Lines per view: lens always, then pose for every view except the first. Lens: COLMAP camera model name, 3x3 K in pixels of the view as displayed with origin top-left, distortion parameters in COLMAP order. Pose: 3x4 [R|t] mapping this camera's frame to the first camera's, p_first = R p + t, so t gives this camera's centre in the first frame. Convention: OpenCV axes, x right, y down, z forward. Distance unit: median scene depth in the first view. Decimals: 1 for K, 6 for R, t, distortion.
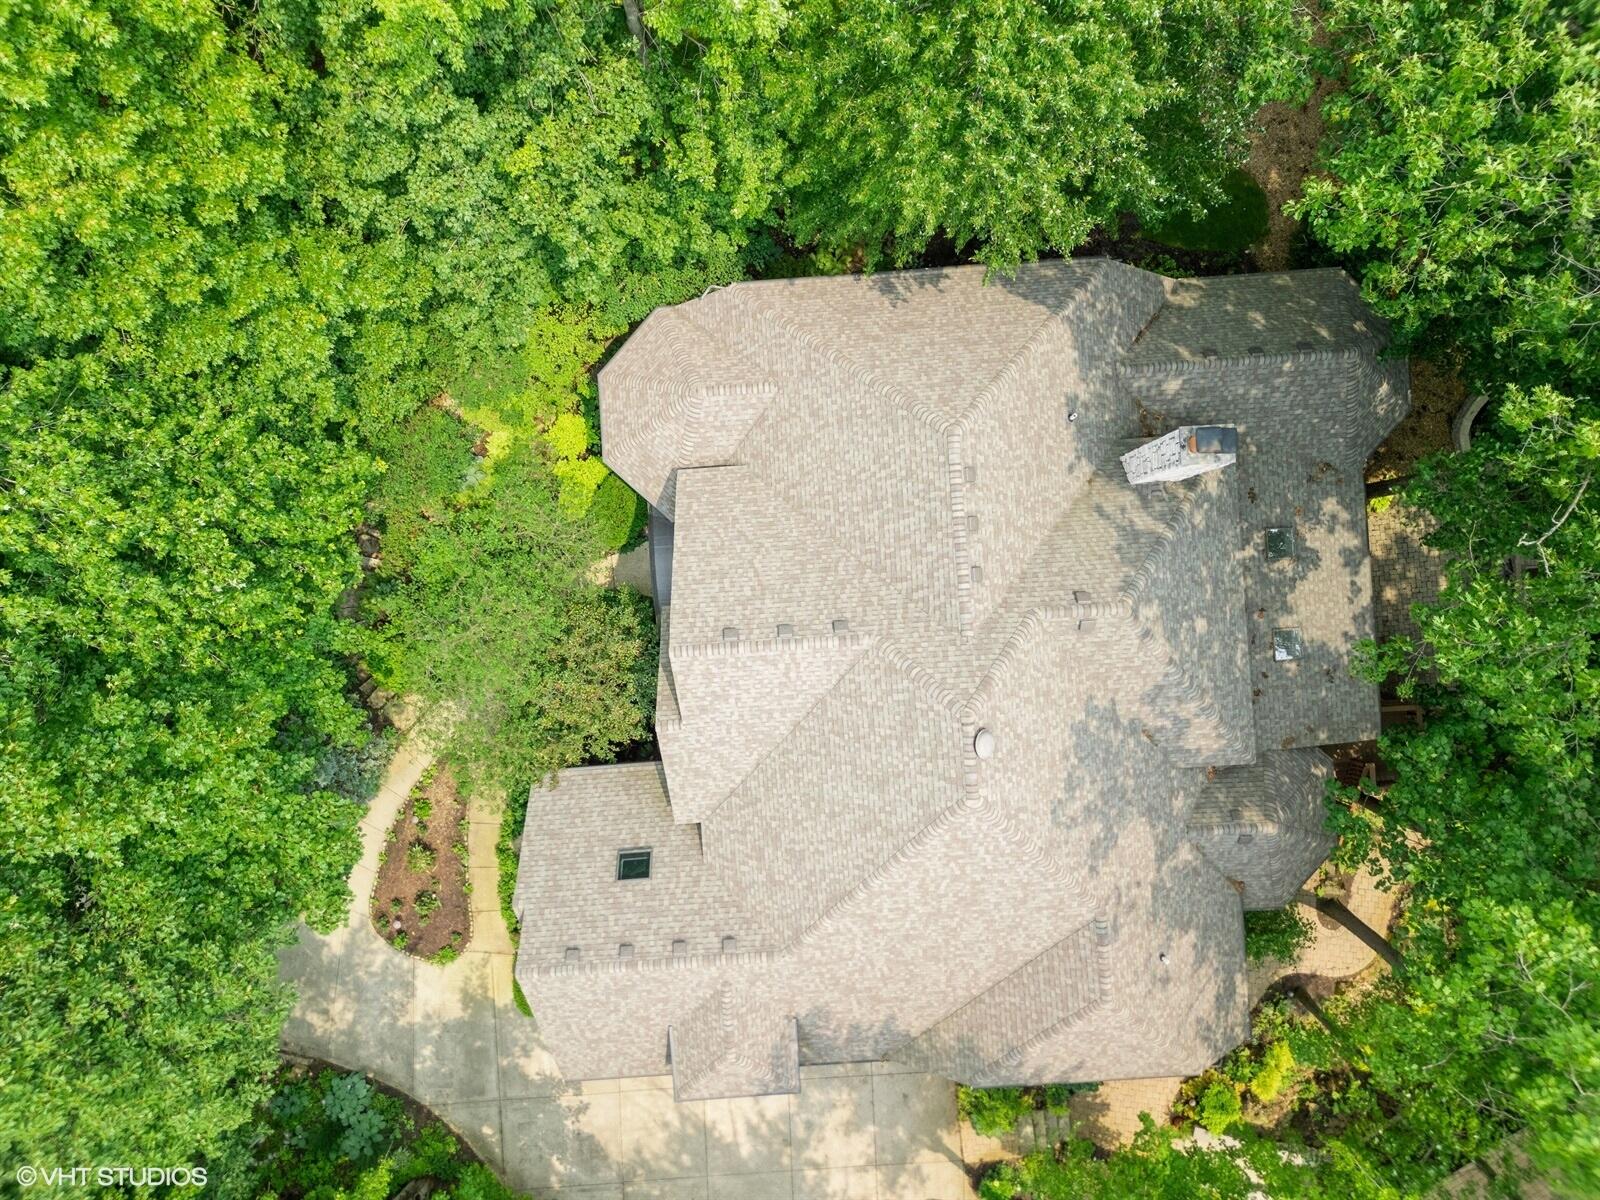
lens RADIAL K [[1102.5, 0, 800.0], [0, 1102.5, 600.0], [0, 0, 1]] dist [0.002296, 0.000181]
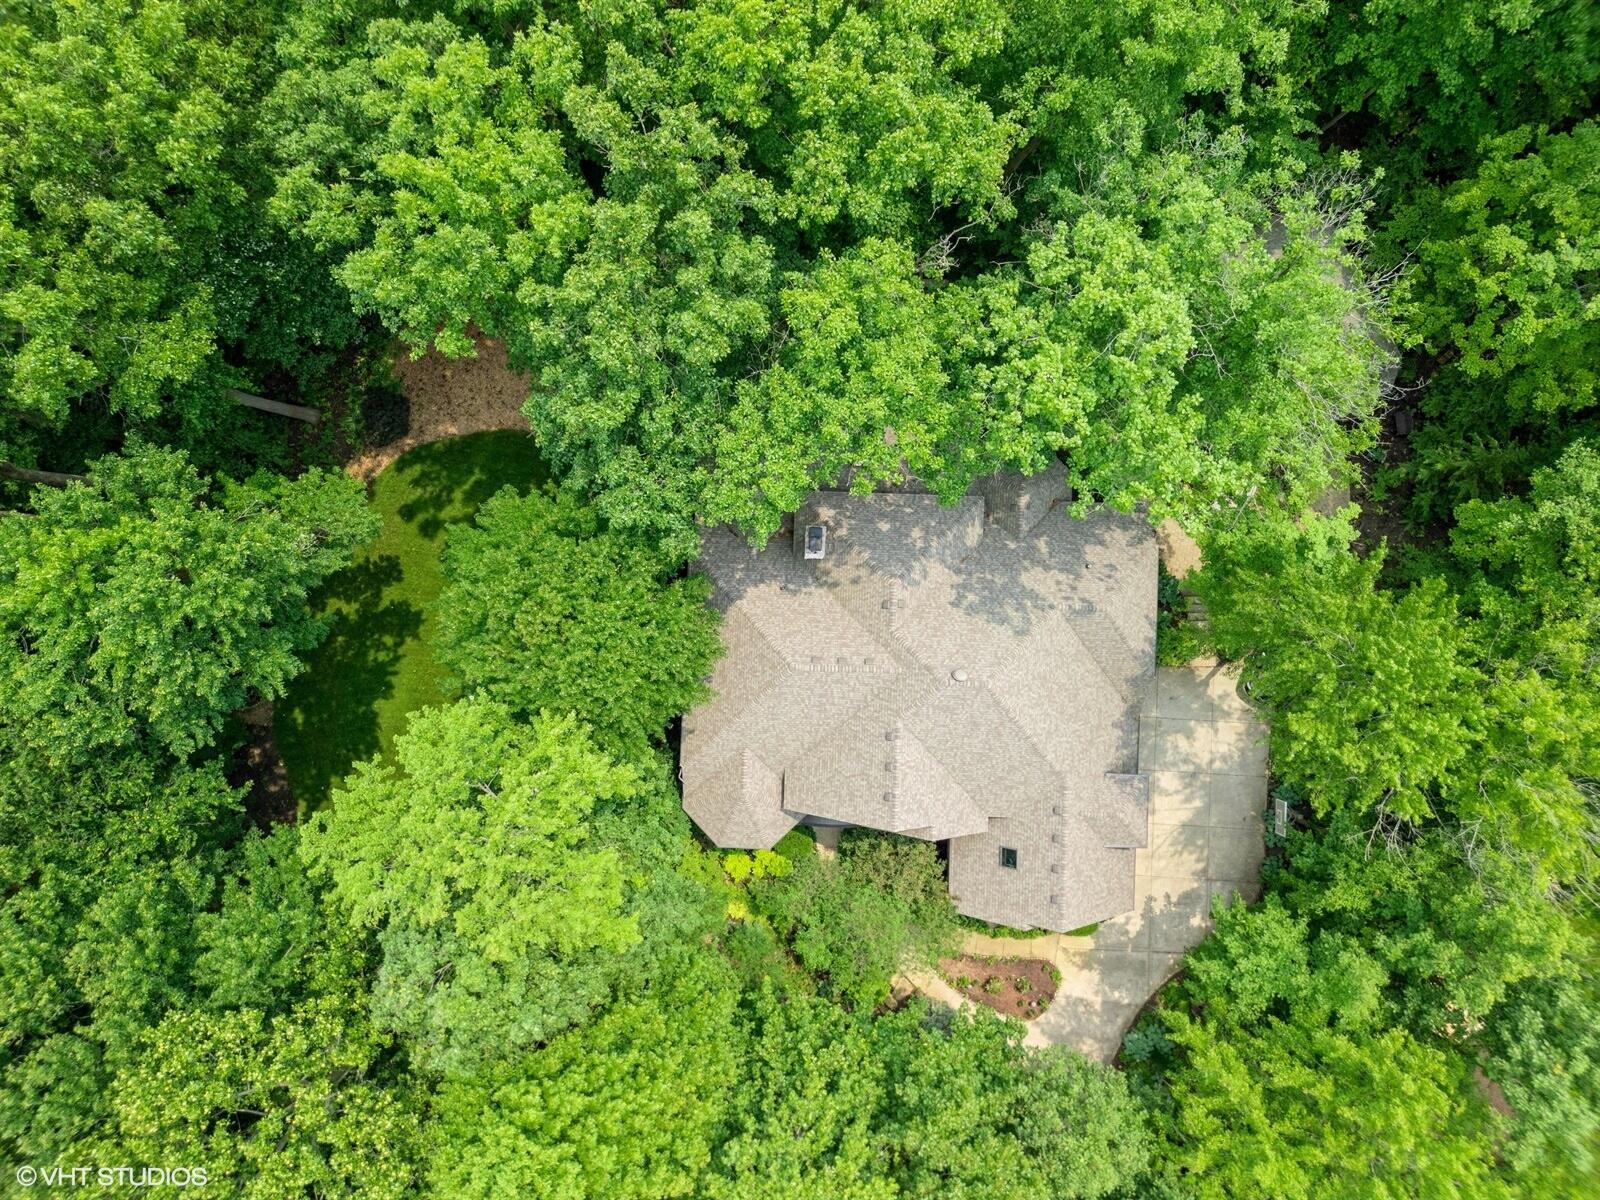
lens RADIAL K [[1145.6, 0, 800.0], [0, 1145.6, 600.0], [0, 0, 1]] dist [-0.002097, -0.000342]
pose [[0.103814, -0.994442, 0.017531, 0.173771], [0.994550, 0.103963, 0.007850, -0.132256], [-0.009629, 0.016621, 0.999816, -0.747096]]
